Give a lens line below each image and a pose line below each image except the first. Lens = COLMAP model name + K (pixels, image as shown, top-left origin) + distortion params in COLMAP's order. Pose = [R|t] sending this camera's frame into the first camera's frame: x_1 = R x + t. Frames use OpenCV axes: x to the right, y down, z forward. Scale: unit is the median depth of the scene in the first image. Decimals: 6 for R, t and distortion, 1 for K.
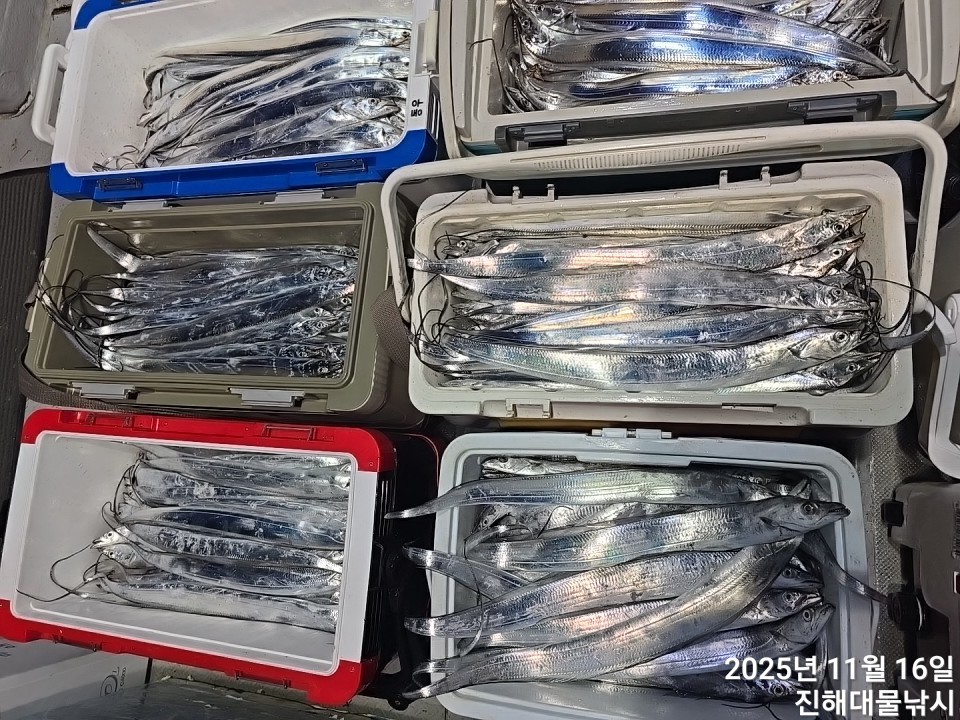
lens RADIAL K [[651.7, 0, 479.0], [0, 651.7, 354.2], [0, 0, 1]] dist [0.066531, -0.062807]
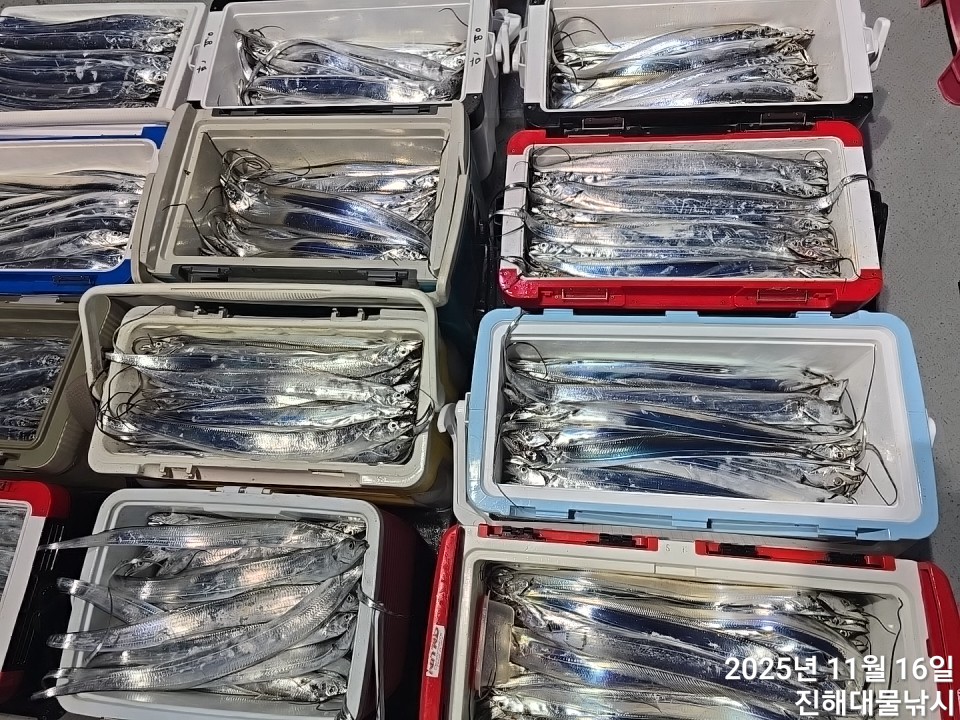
lens RADIAL K [[651.7, 0, 483.5], [0, 651.7, 353.6], [0, 0, 1]] dist [0.066531, -0.062807]
pose [[0.989000, 0.071778, 0.129332, 0.424161], [-0.049004, 0.983987, -0.171372, 0.041644], [-0.139562, 0.163149, 0.976681, -0.361847]]
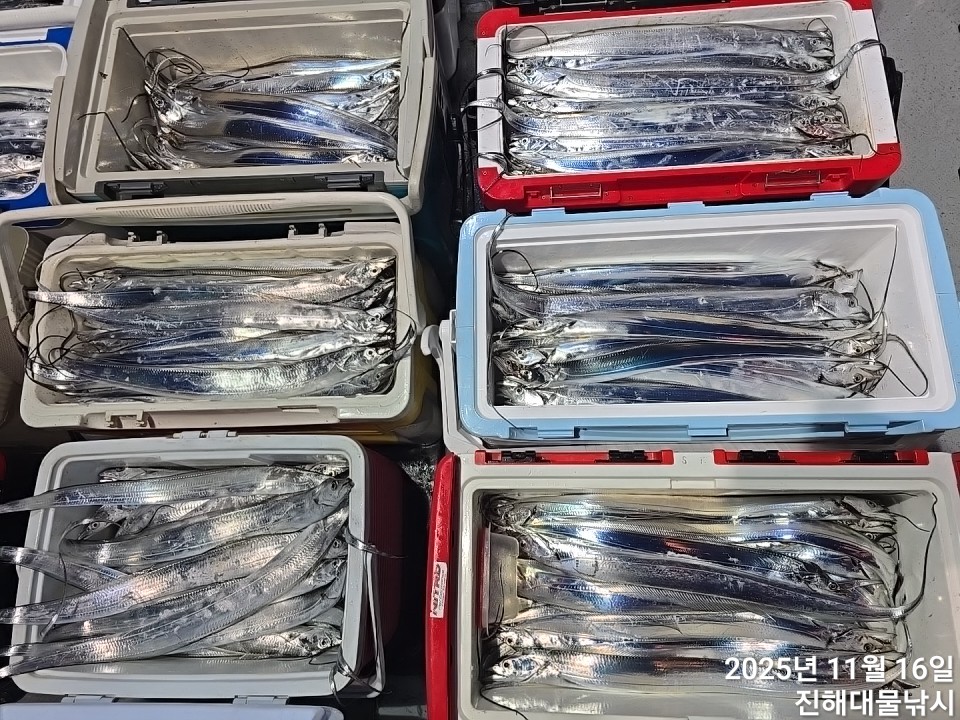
lens RADIAL K [[651.7, 0, 483.9], [0, 651.7, 354.7], [0, 0, 1]] dist [0.066531, -0.062807]
pose [[0.982423, -0.001890, 0.186660, 0.409439], [0.020745, 0.994860, -0.099111, 0.084893], [-0.185514, 0.101241, 0.977412, -0.233583]]
